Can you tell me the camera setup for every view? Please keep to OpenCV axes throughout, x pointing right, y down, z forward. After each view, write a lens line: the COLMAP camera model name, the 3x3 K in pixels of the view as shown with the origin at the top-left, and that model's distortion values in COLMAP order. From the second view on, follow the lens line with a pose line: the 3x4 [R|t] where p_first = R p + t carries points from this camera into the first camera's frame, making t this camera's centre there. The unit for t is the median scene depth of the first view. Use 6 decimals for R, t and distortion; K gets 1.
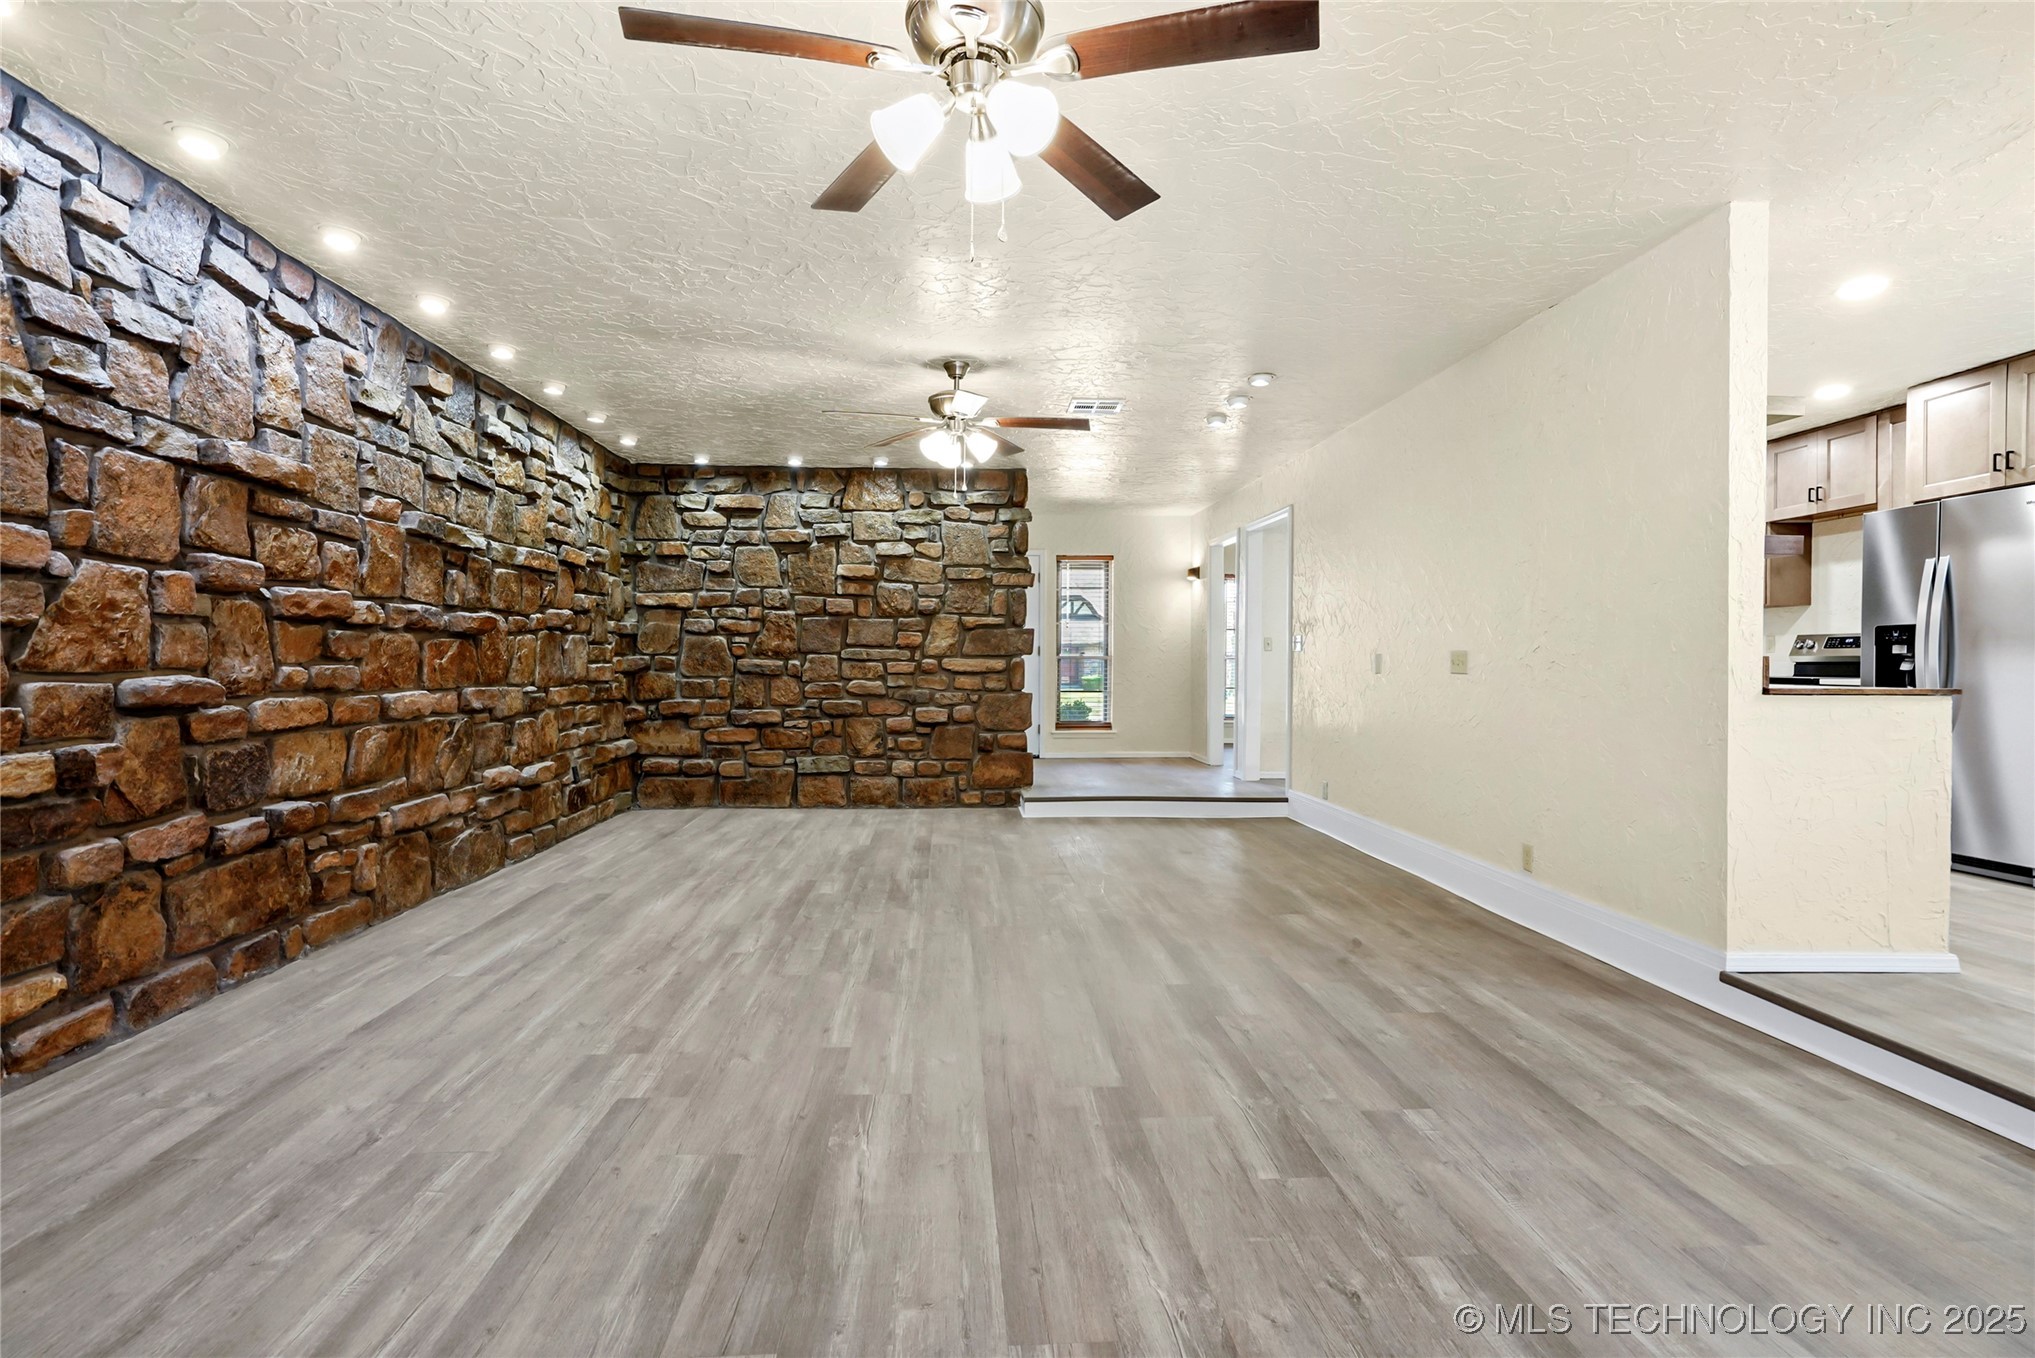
lens RADIAL K [[960.2, 0, 1013.0], [0, 960.2, 662.4], [0, 0, 1]] dist [0.003637, 0.008405]
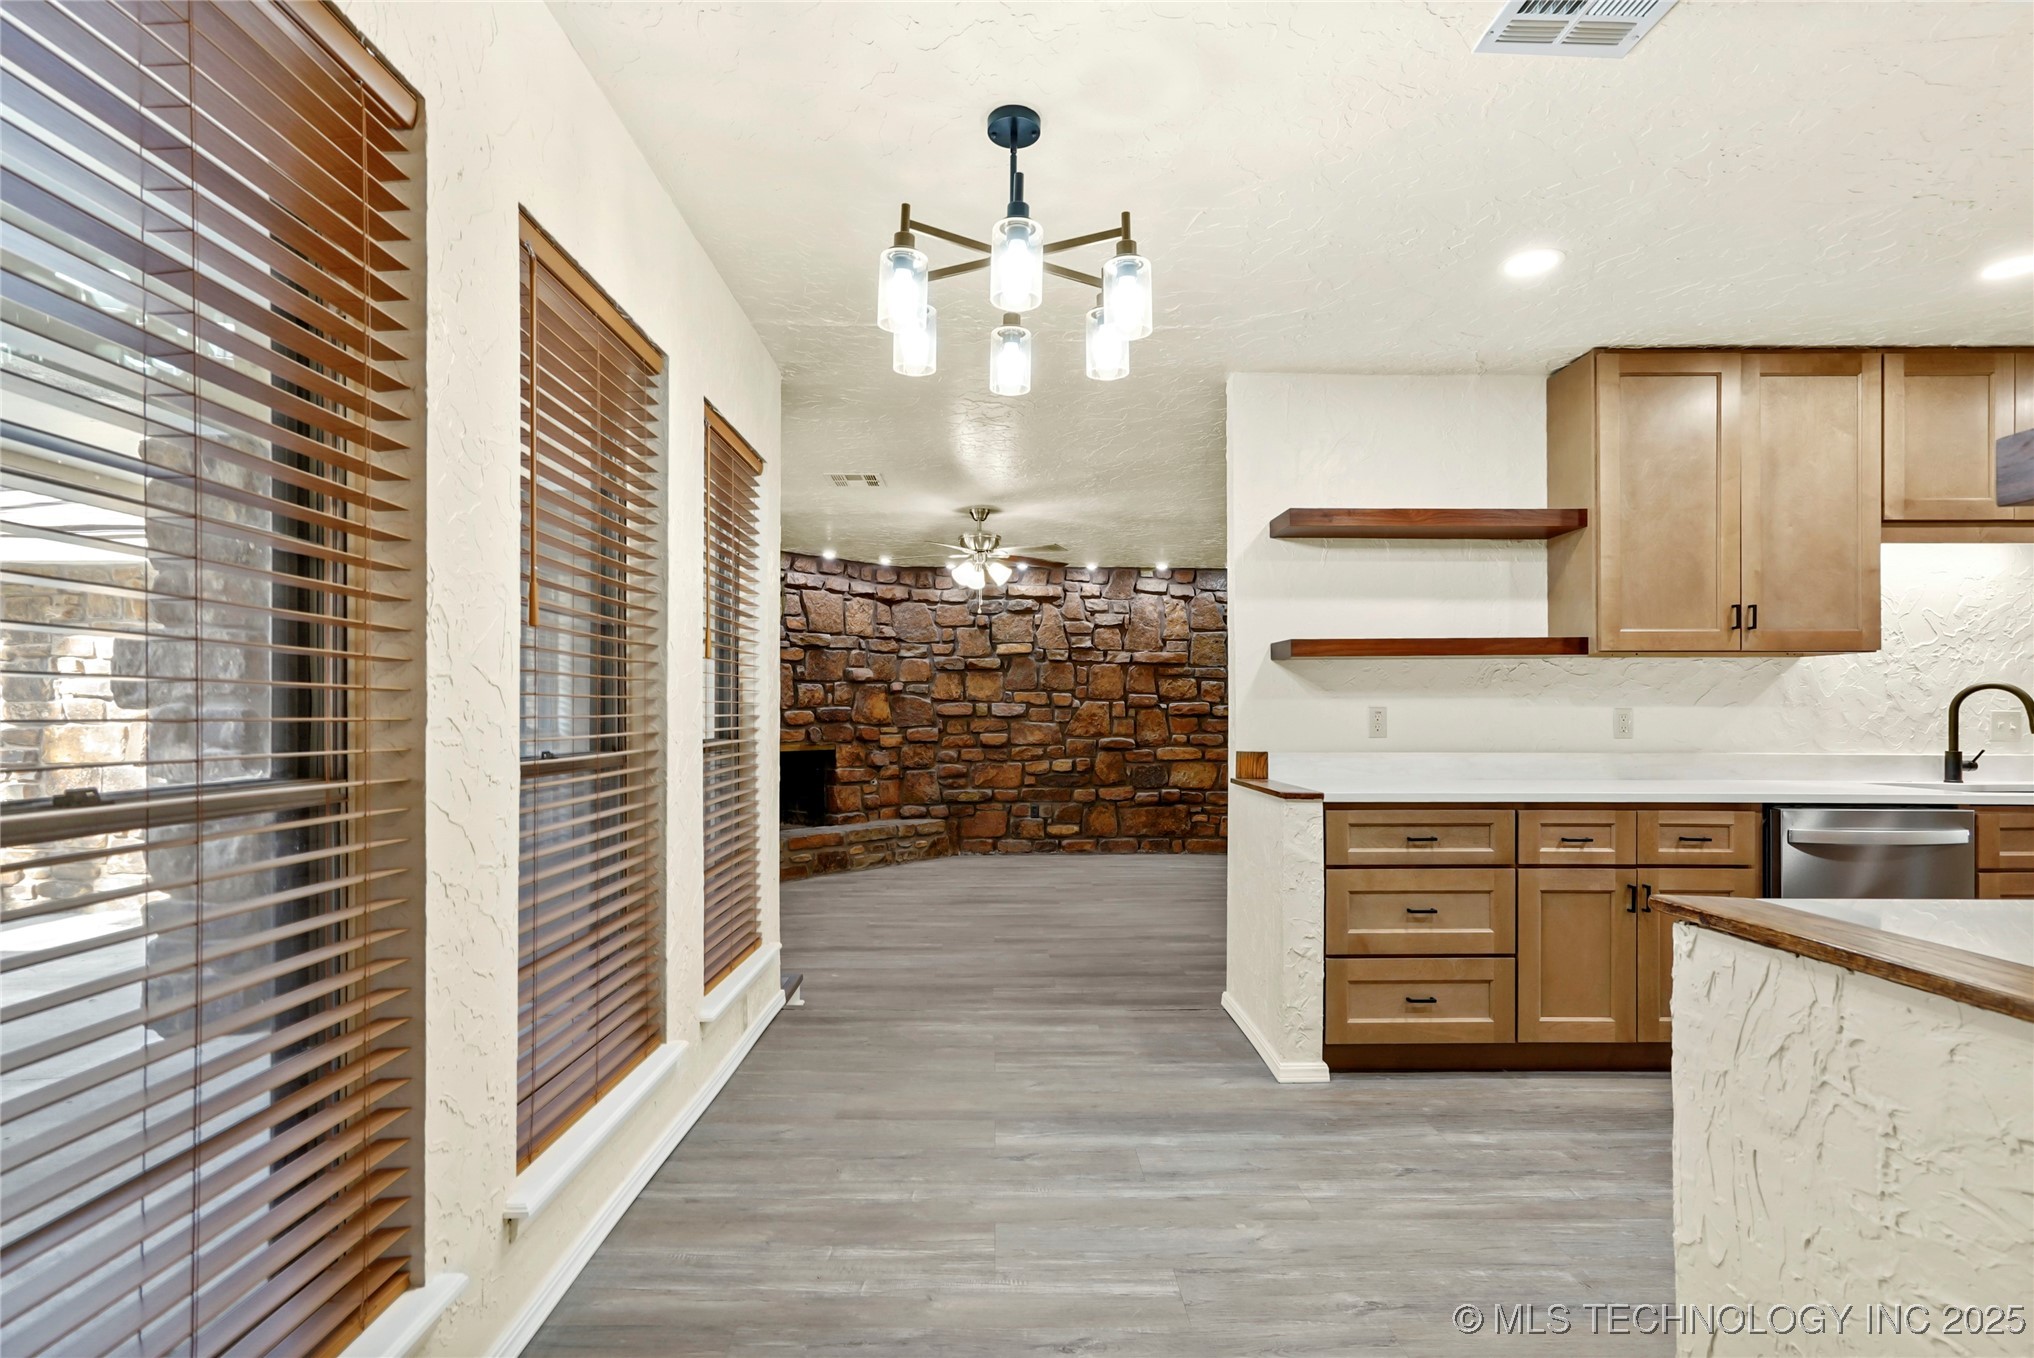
lens RADIAL K [[959.8, 0, 1036.6], [0, 959.8, 704.4], [0, 0, 1]] dist [0.003637, 0.008405]
pose [[-0.026849, -0.017699, -0.999483, 1.810417], [-0.001586, 0.999843, -0.017663, -0.031083], [0.999638, 0.001111, -0.026873, 0.742539]]
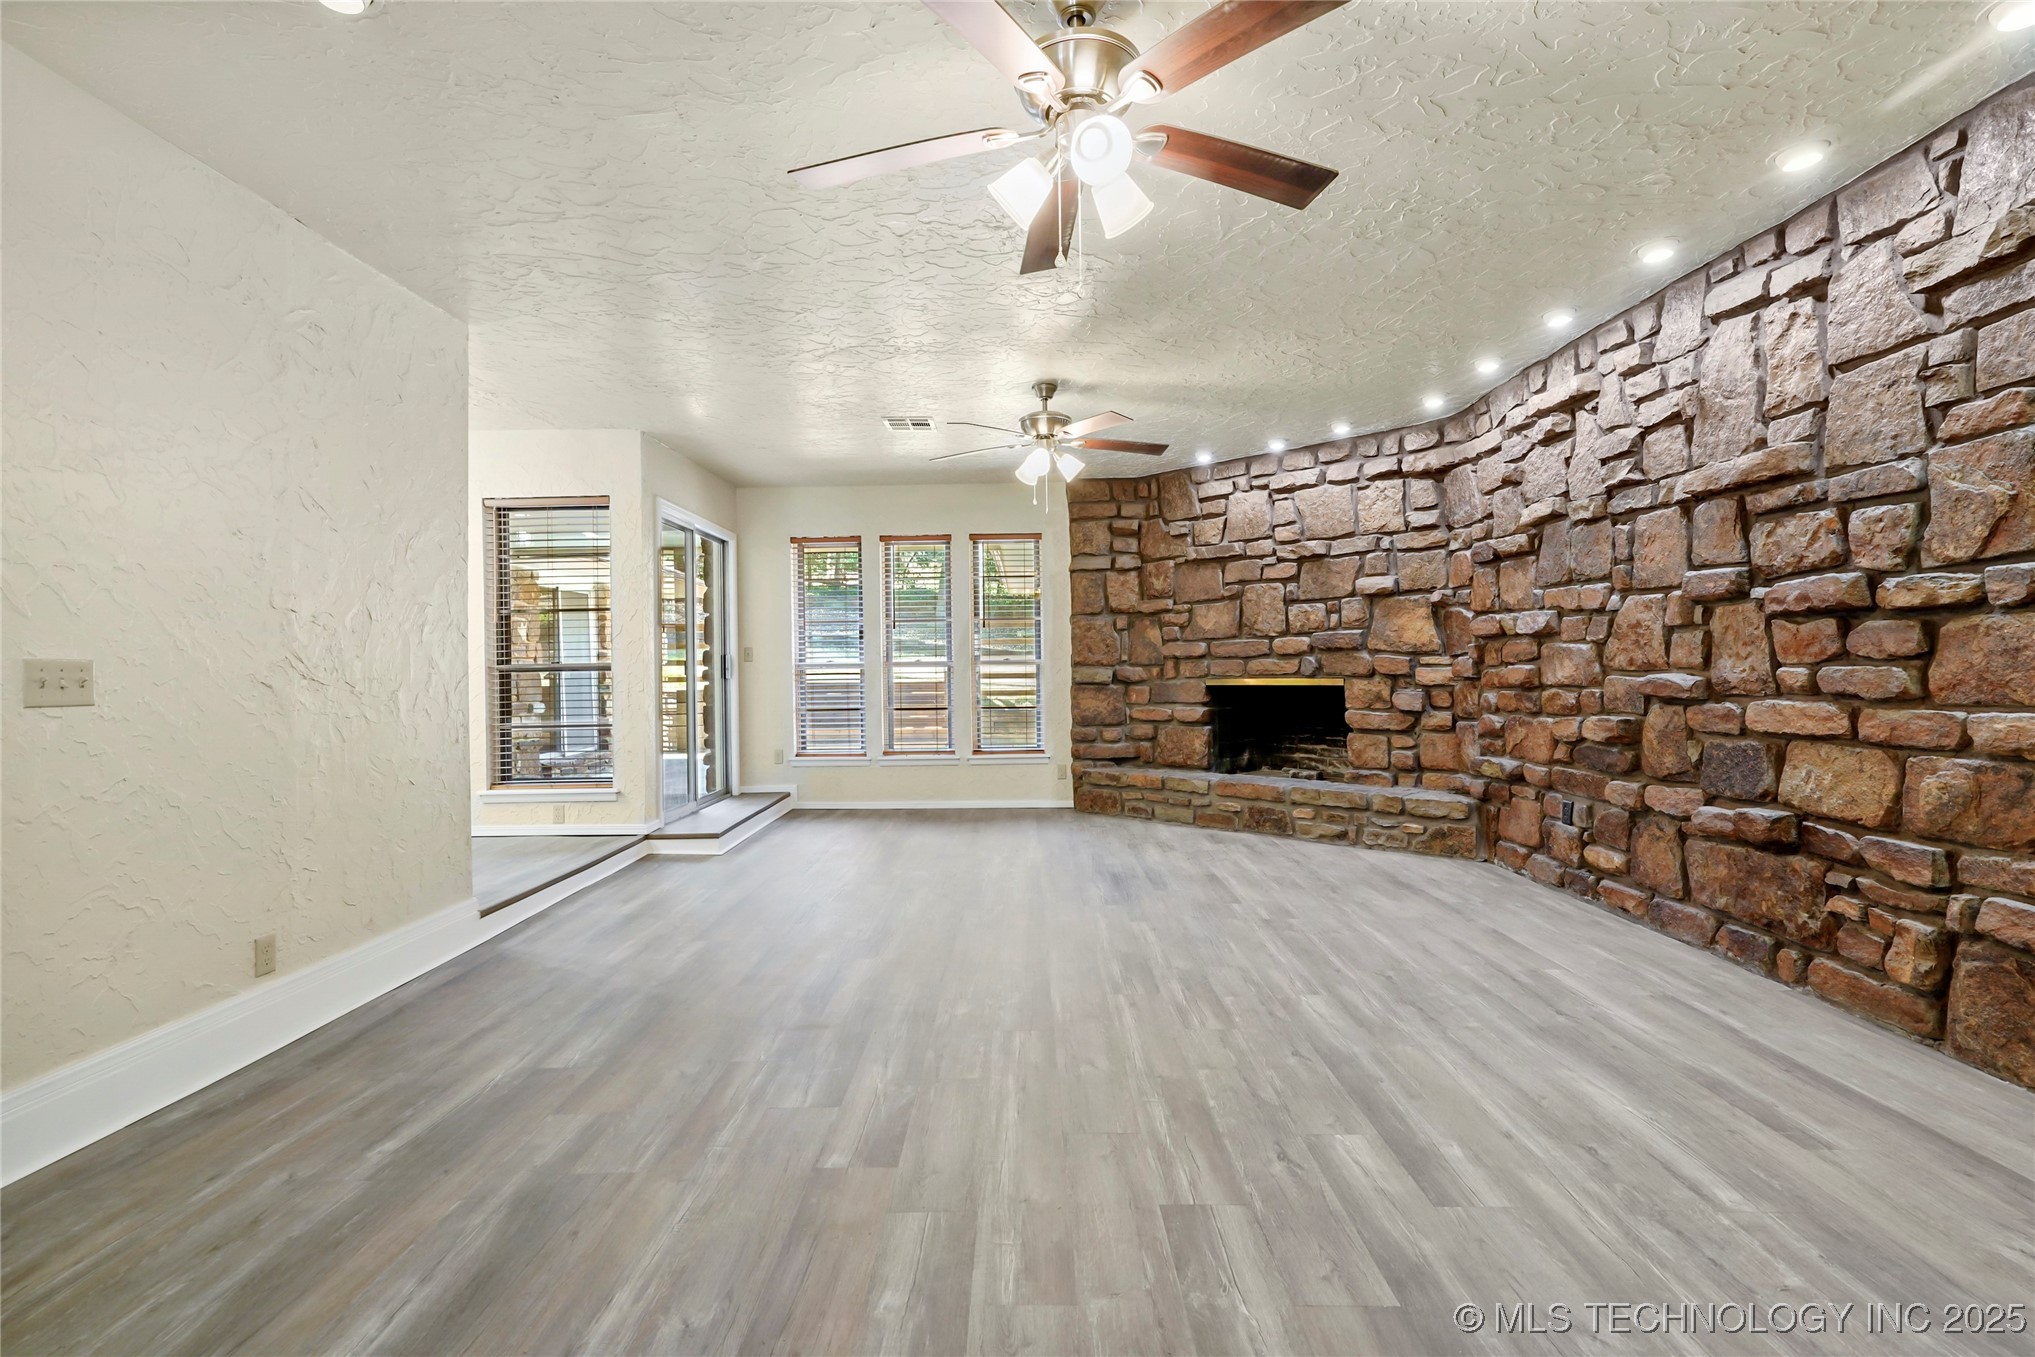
lens RADIAL K [[960.2, 0, 962.8], [0, 960.2, 661.7], [0, 0, 1]] dist [0.003637, 0.008405]
pose [[-0.991151, 0.011881, 0.132208, -0.093490], [0.011324, 0.999924, -0.004969, -0.005910], [-0.132257, -0.003428, -0.991209, 2.127539]]
